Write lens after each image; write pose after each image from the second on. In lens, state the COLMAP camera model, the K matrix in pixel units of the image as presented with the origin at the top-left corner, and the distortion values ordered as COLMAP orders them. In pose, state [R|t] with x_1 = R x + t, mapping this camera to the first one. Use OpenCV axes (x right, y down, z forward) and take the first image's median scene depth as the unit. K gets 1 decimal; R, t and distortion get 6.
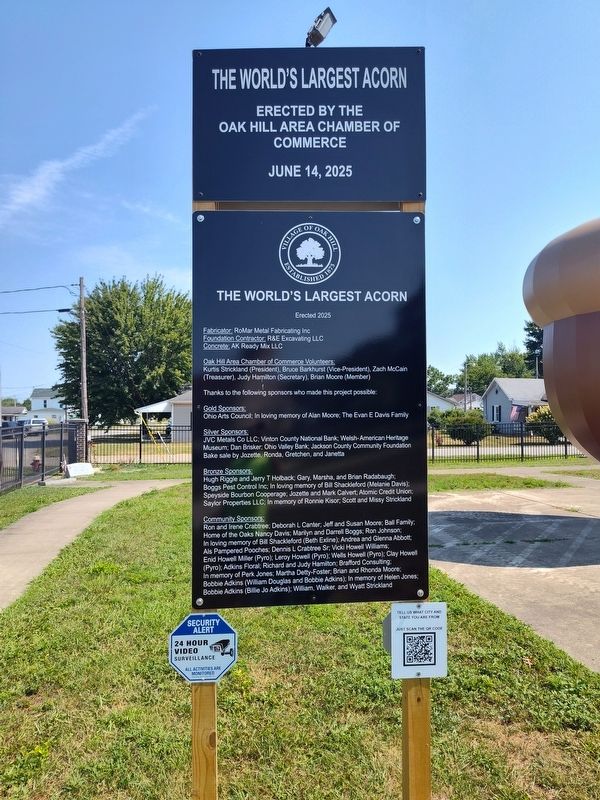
lens RADIAL K [[464.0, 0, 300.0], [0, 464.0, 400.0], [0, 0, 1]] dist [0.036016, -0.060974]
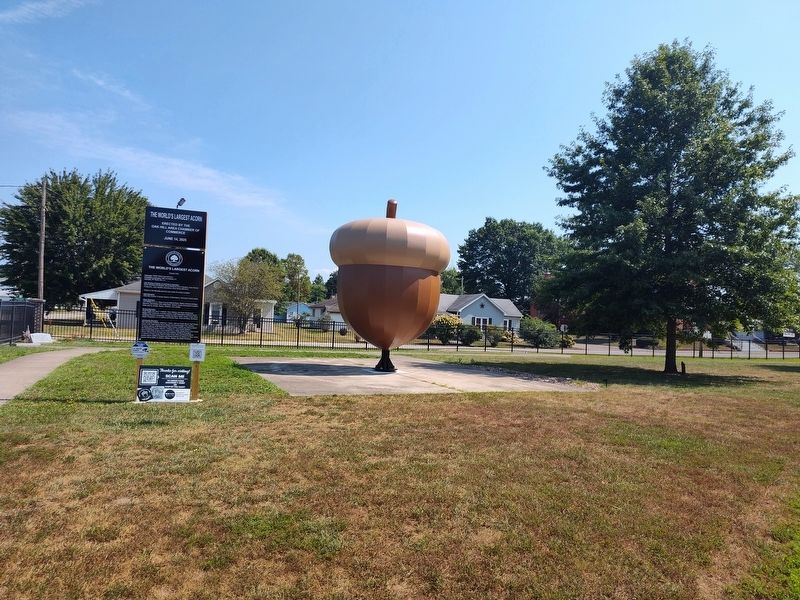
lens RADIAL K [[464.0, 0, 402.1], [0, 464.0, 311.7], [0, 0, 1]] dist [0.036016, -0.060974]
pose [[0.956853, 0.061271, 0.284037, 0.810858], [-0.066527, 0.997745, 0.008884, -0.013287], [-0.282853, -0.027397, 0.958772, -3.563092]]
